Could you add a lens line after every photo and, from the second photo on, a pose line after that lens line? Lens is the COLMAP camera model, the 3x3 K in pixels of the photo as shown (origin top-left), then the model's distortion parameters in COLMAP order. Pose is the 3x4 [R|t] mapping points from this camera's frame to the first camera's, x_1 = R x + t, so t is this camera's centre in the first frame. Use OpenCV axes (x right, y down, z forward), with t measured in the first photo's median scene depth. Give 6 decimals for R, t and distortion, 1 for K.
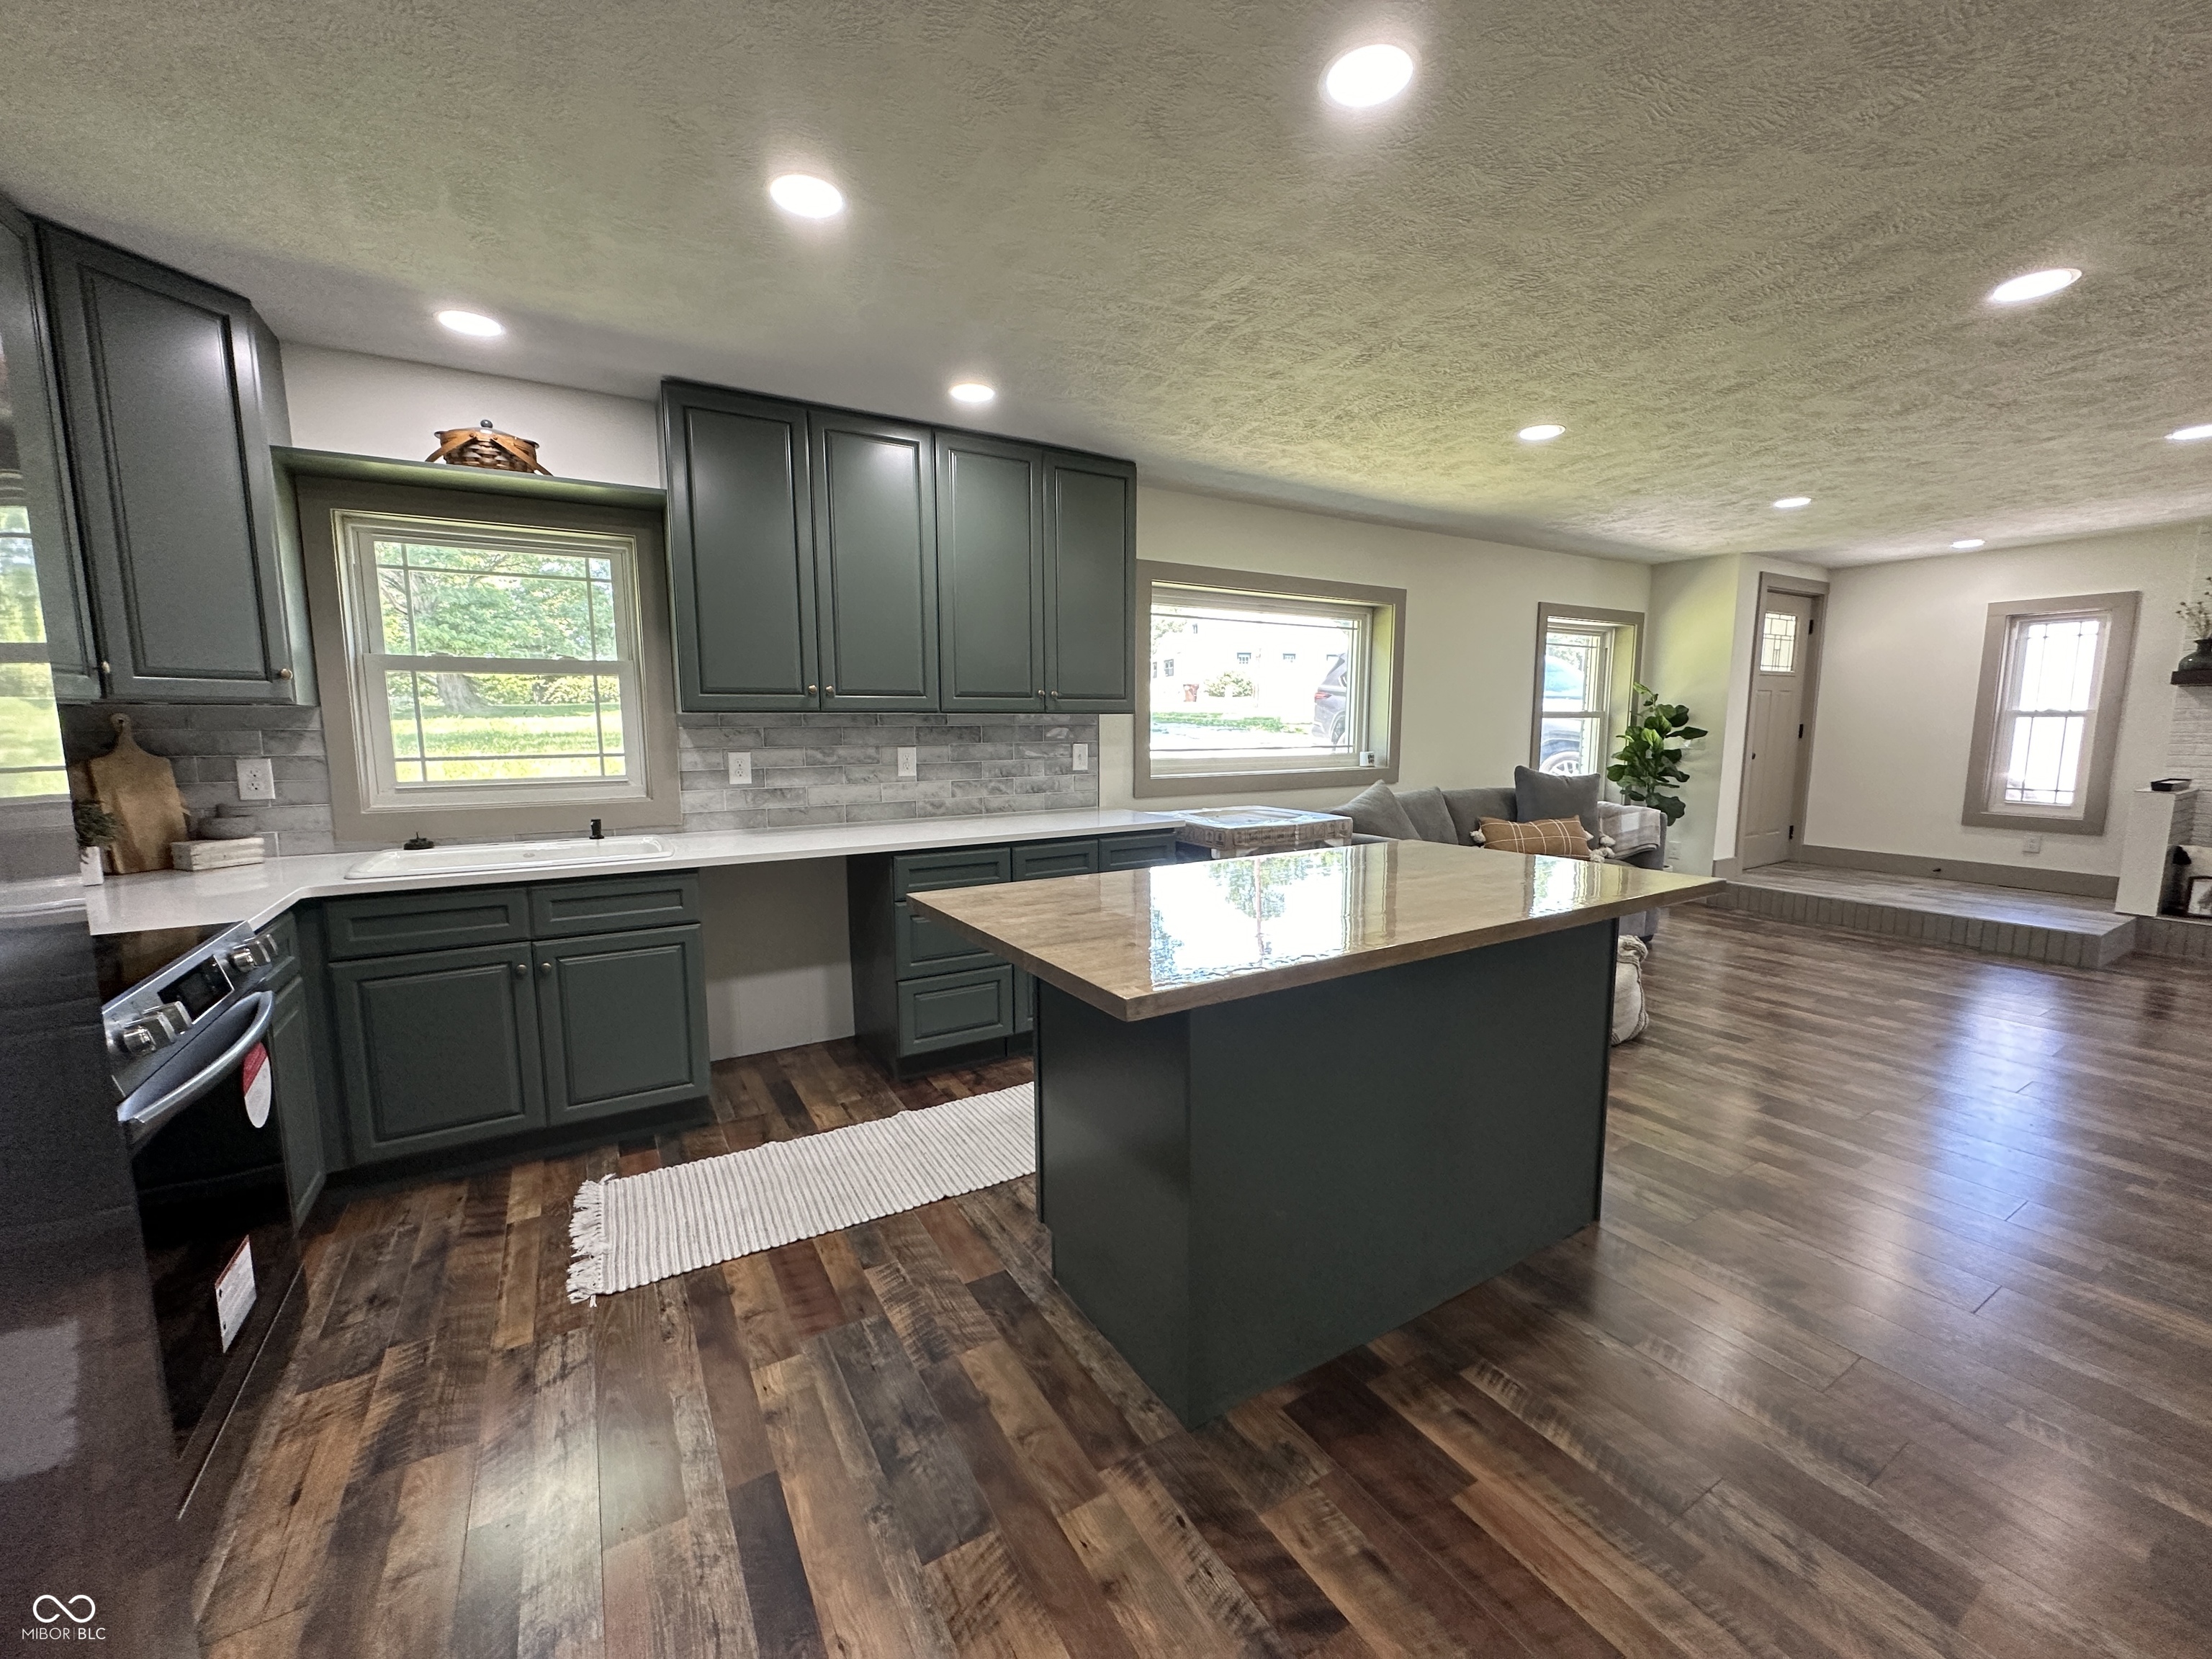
lens RADIAL K [[880.0, 0, 1103.6], [0, 880.0, 831.8], [0, 0, 1]] dist [-0.000657, 0.000297]
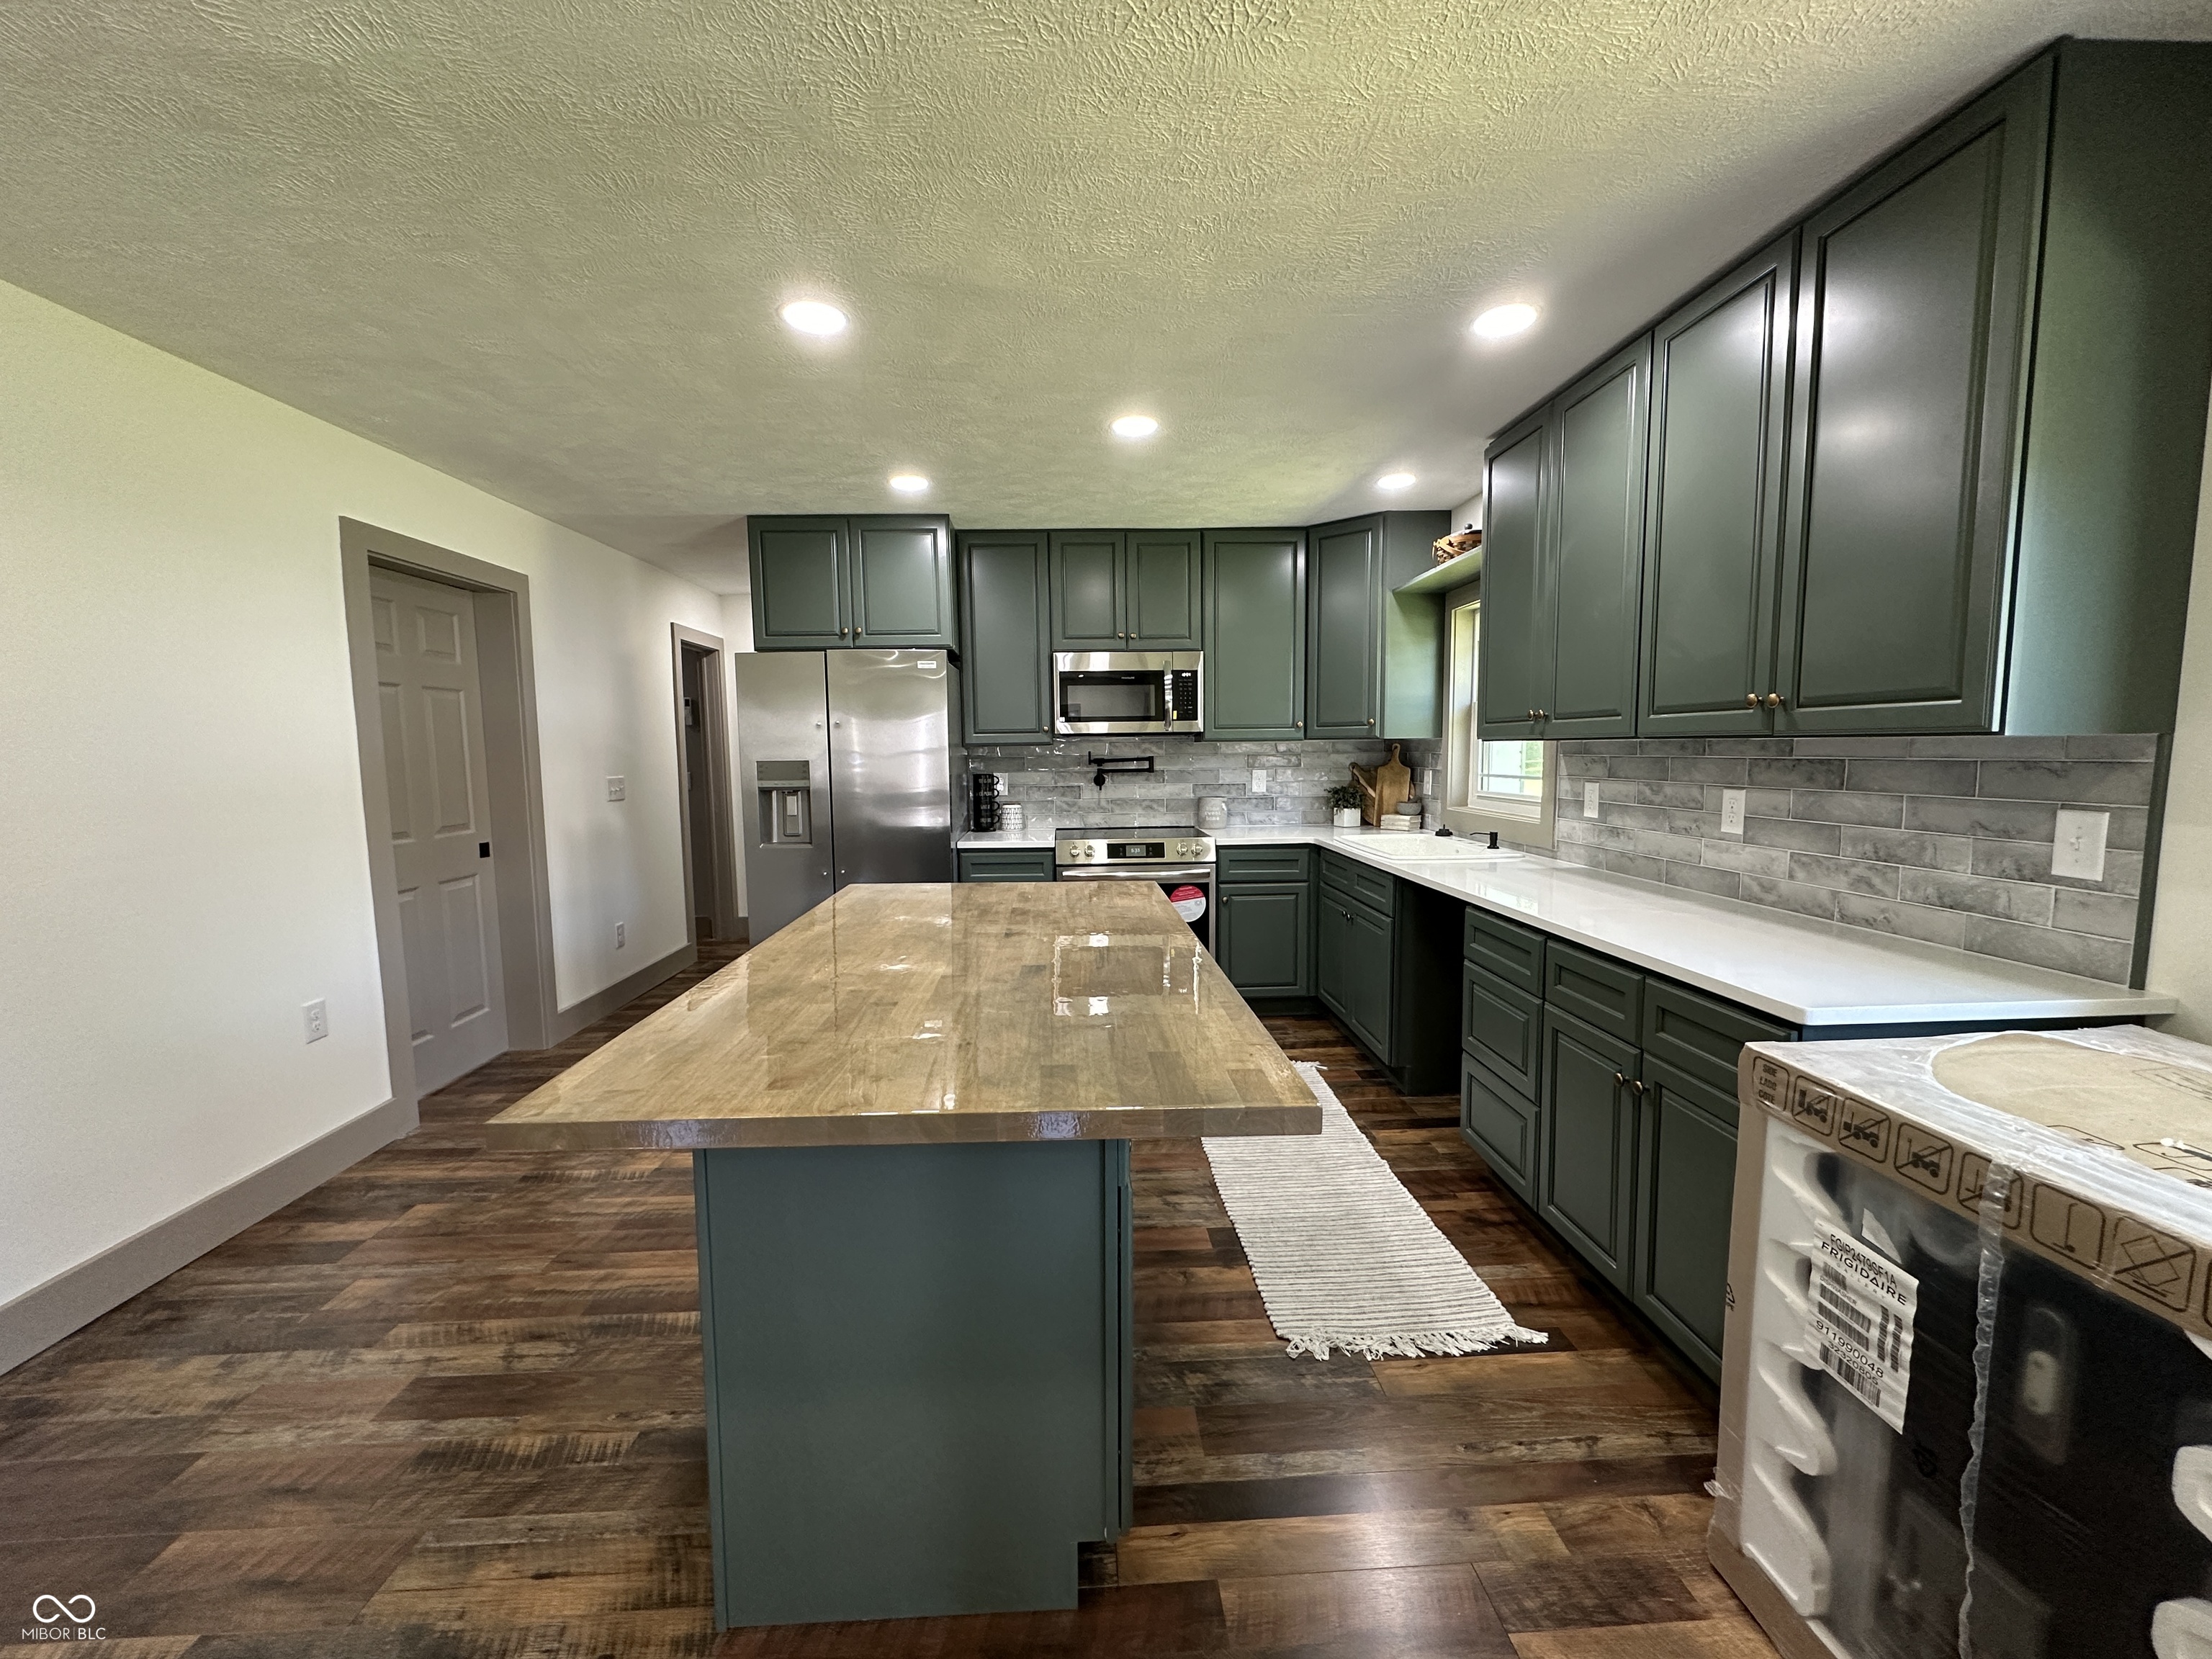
lens RADIAL K [[880.0, 0, 1105.1], [0, 880.0, 830.6], [0, 0, 1]] dist [-0.000657, 0.000297]
pose [[-0.472230, 0.089787, -0.876891, 0.629768], [-0.101018, 0.982732, 0.155025, -0.131862], [0.875668, 0.161789, -0.455005, 0.978127]]
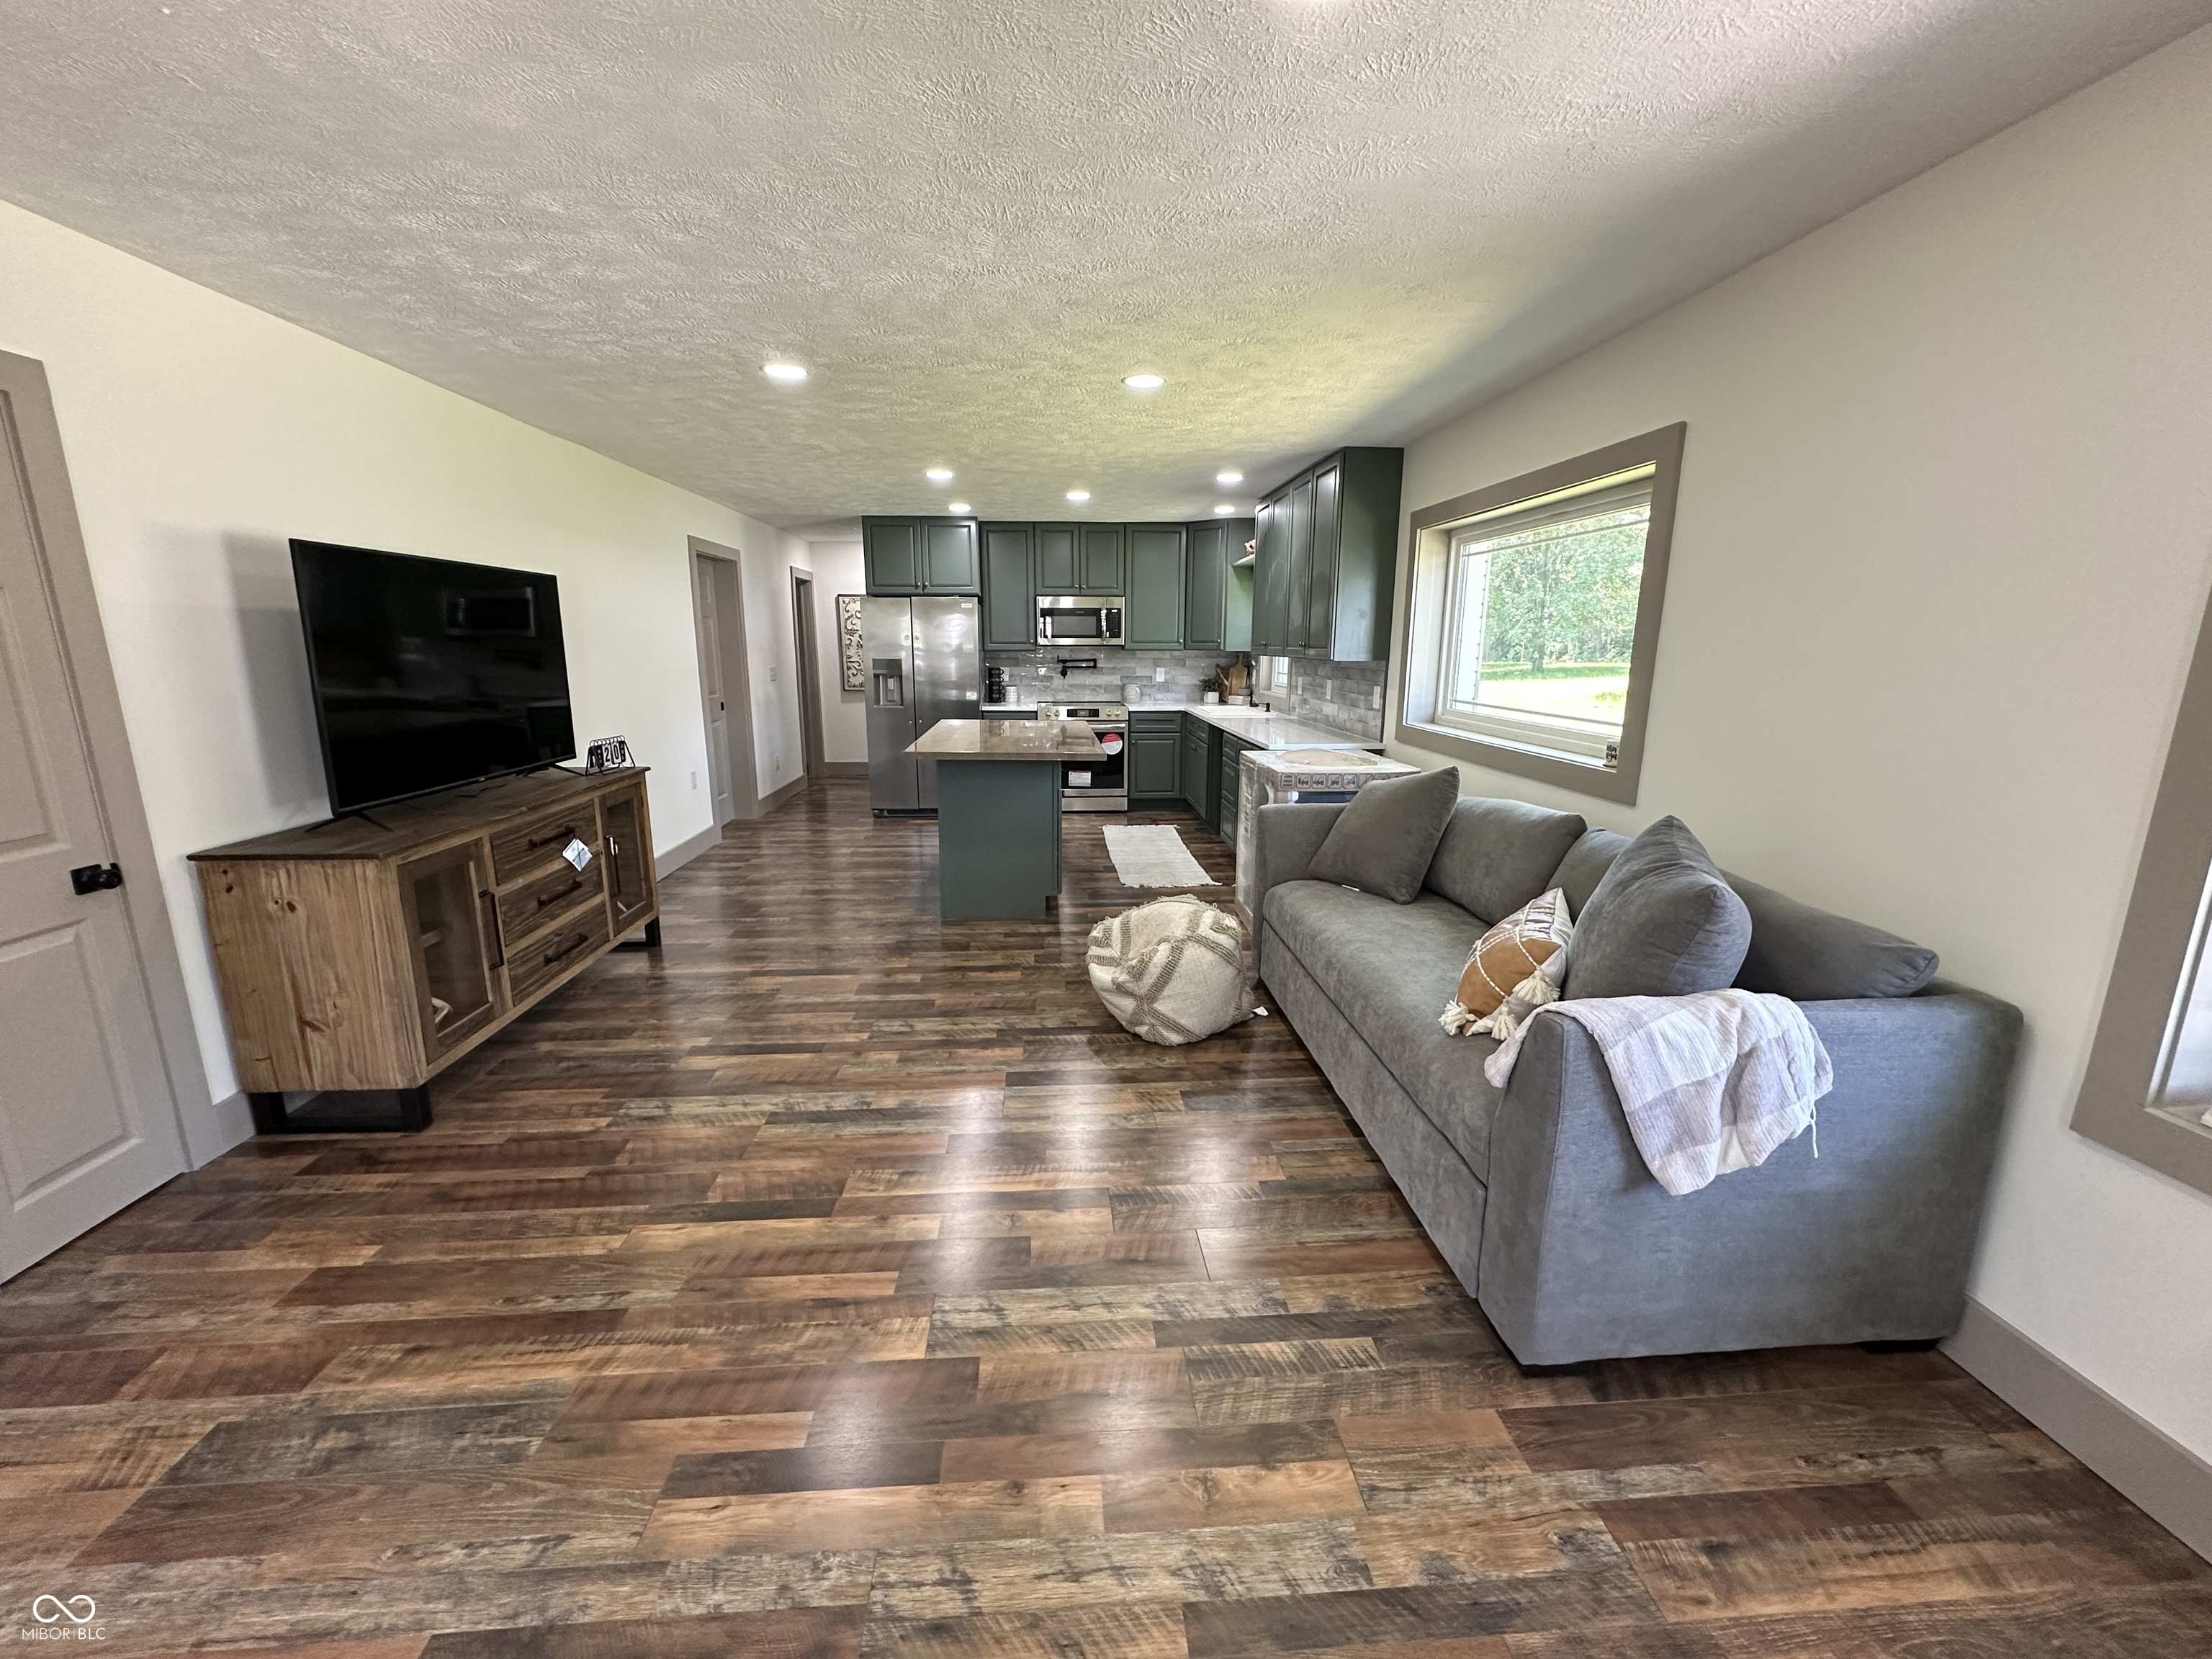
lens RADIAL K [[880.0, 0, 1105.2], [0, 880.0, 830.3], [0, 0, 1]] dist [-0.000657, 0.000297]
pose [[-0.451478, 0.186656, -0.872541, 1.466872], [-0.118109, 0.956769, 0.265787, -0.226179], [0.884431, 0.223052, -0.409914, 1.469159]]
